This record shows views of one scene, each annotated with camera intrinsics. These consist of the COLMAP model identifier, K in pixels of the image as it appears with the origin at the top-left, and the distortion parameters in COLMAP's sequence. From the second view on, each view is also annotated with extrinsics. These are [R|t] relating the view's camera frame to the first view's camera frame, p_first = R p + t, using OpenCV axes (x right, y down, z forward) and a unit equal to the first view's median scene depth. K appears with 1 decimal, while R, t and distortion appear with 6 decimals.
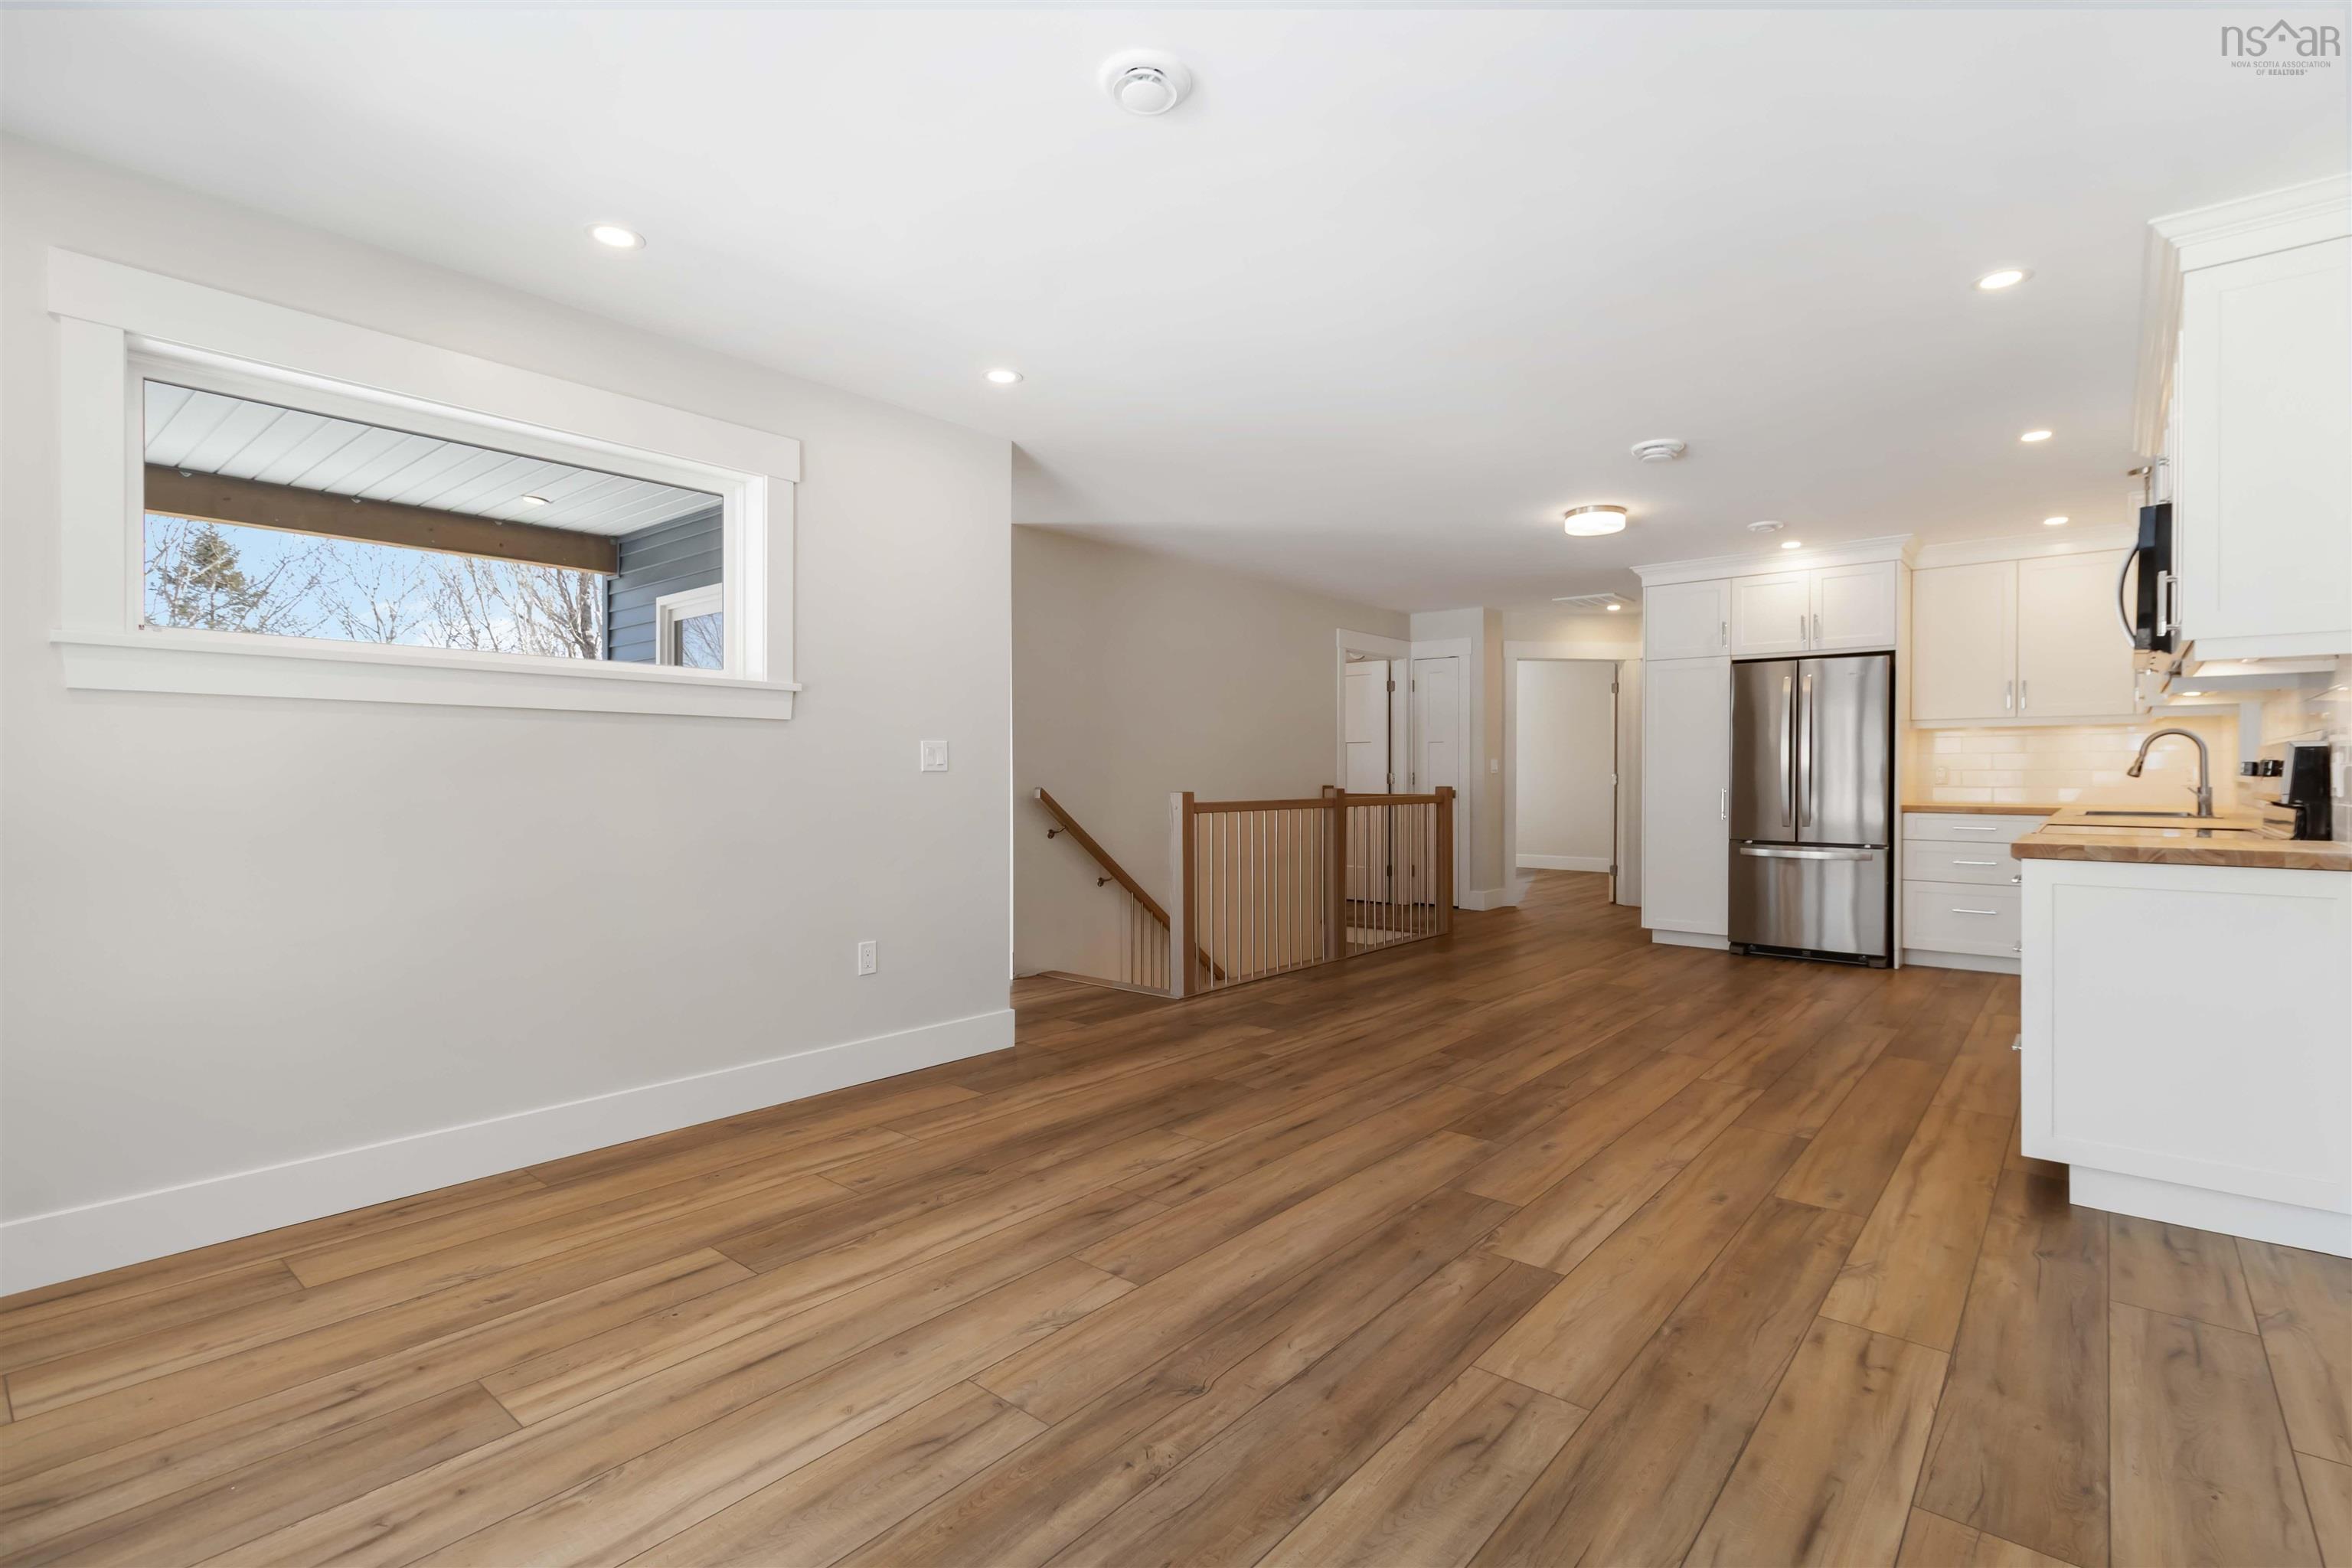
lens RADIAL K [[1089.9, 0, 1209.7], [0, 1089.9, 778.6], [0, 0, 1]] dist [0.006004, -0.000297]
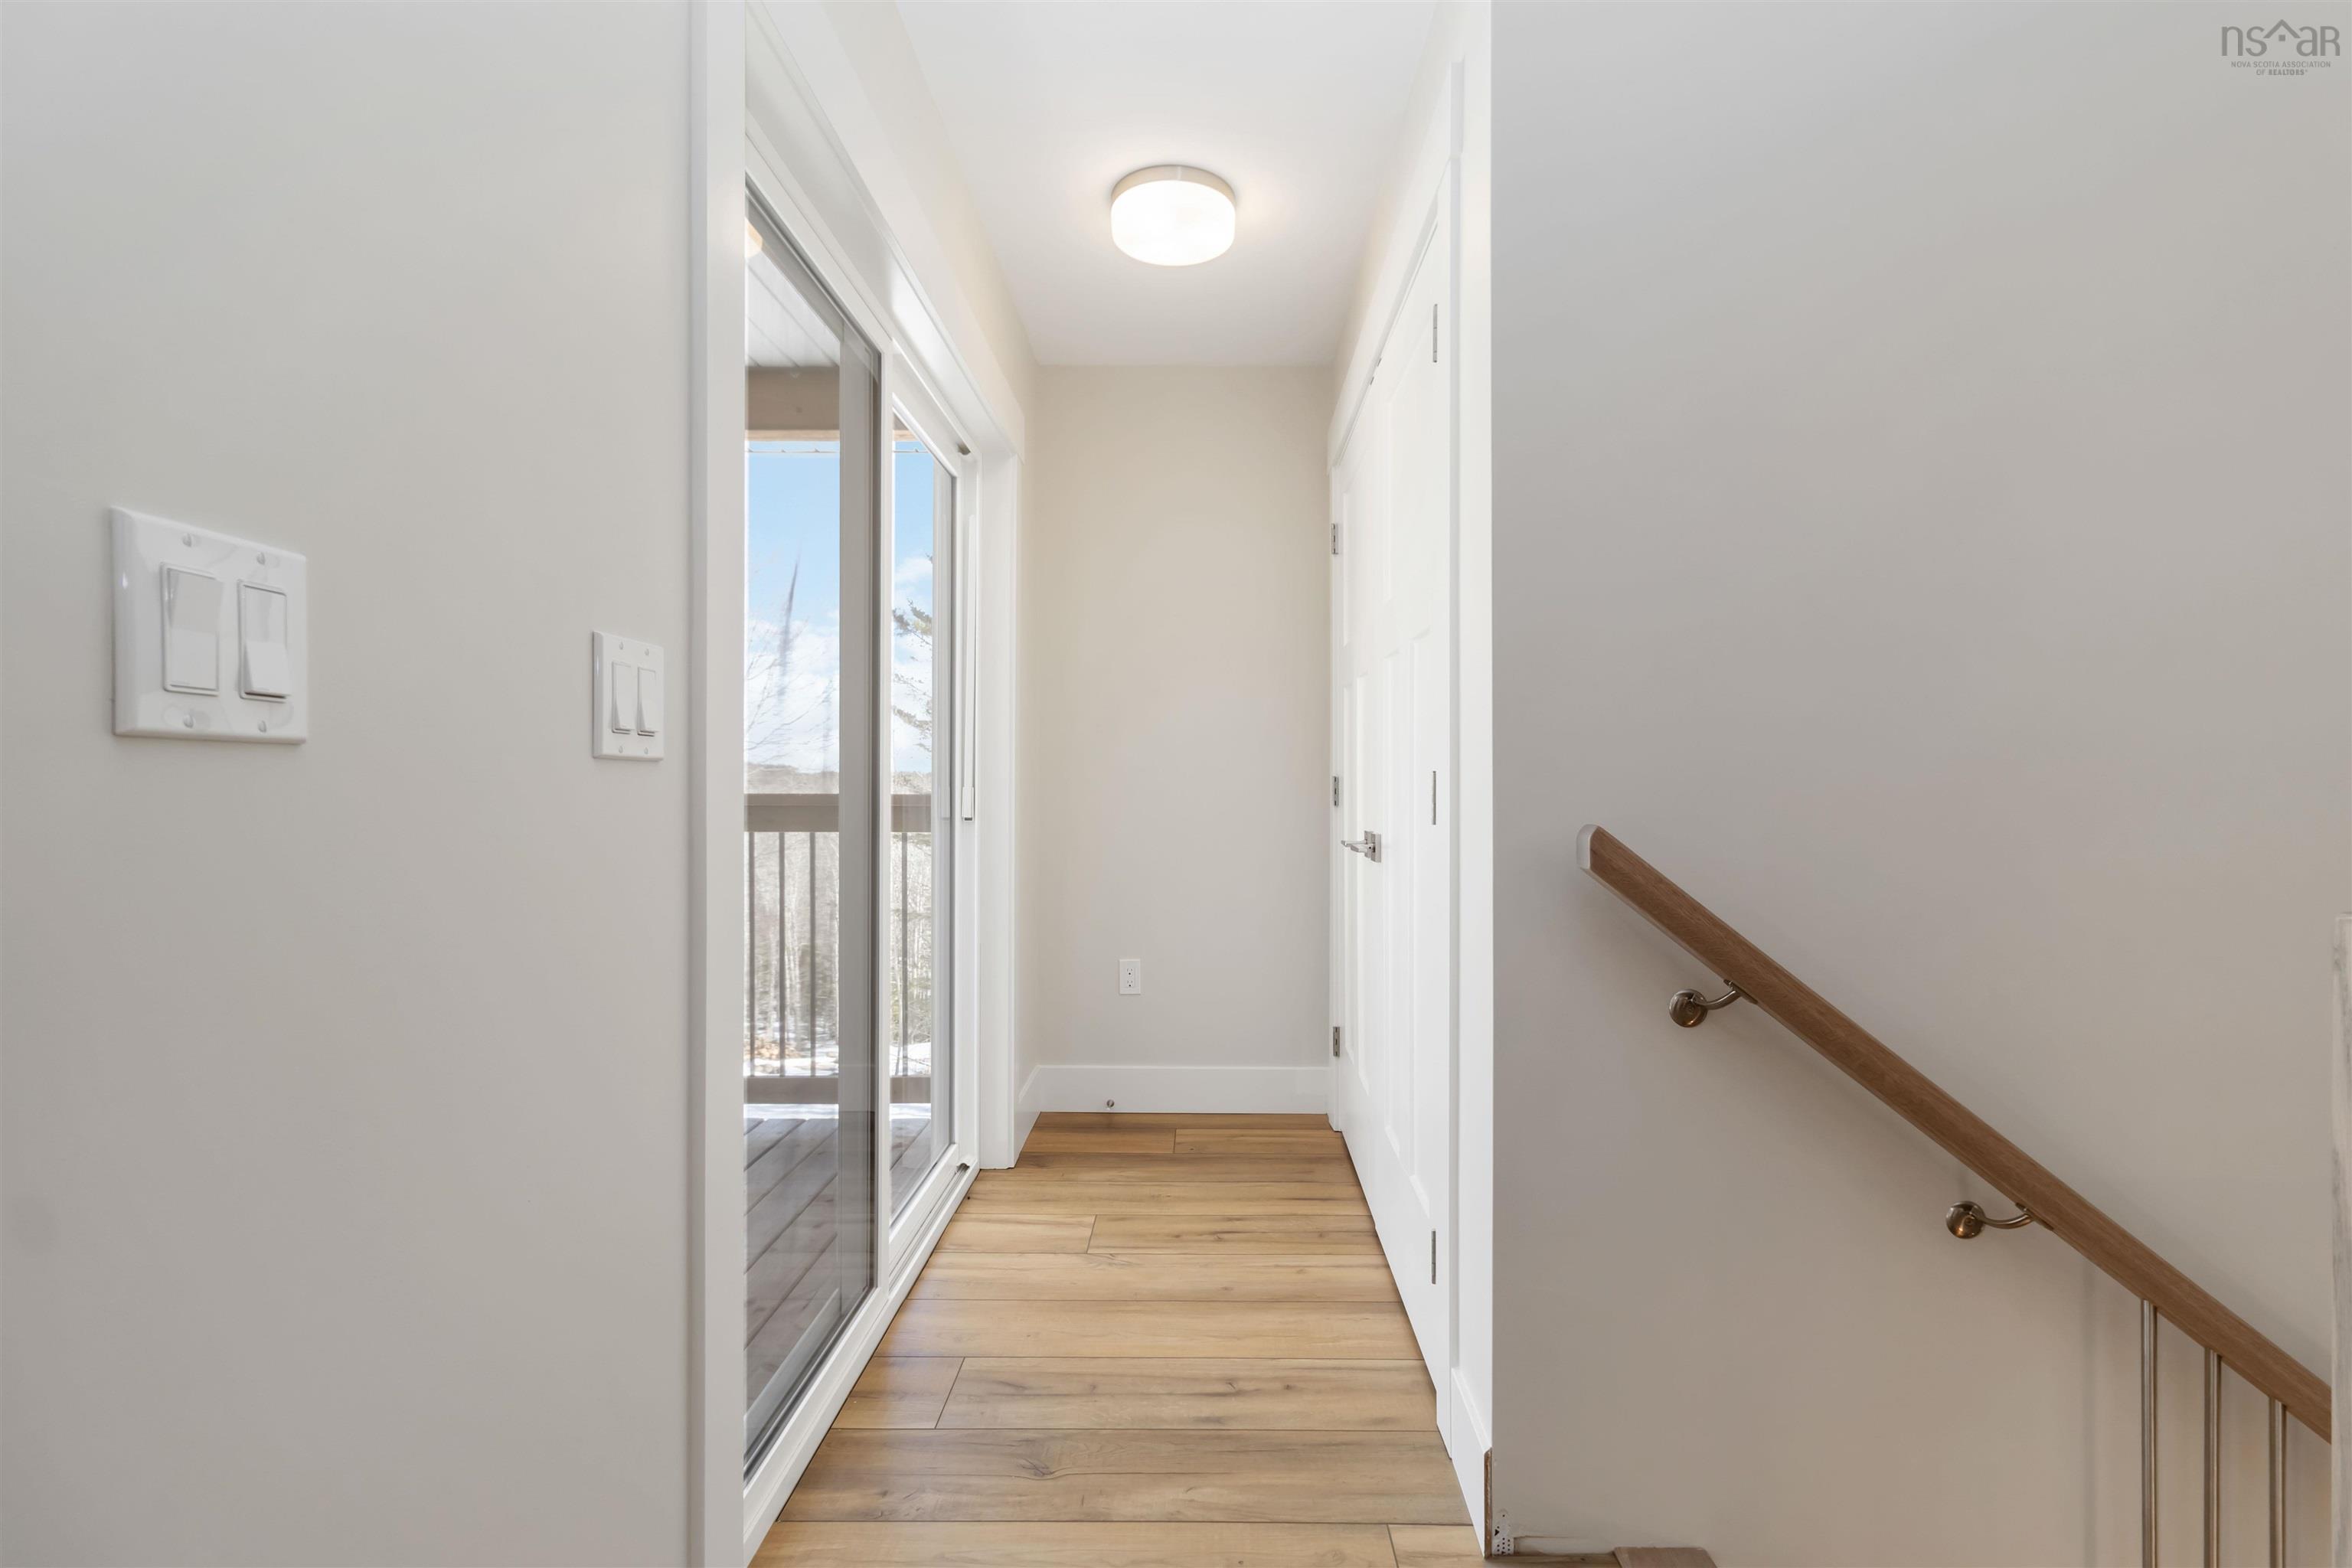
lens RADIAL K [[1089.9, 0, 1175.7], [0, 1089.9, 811.6], [0, 0, 1]] dist [0.006004, -0.000297]
pose [[0.605026, 0.017885, -0.796004, -0.031138], [-0.003130, 0.999793, 0.020084, 0.000113], [0.796199, -0.009660, 0.604957, 1.188454]]
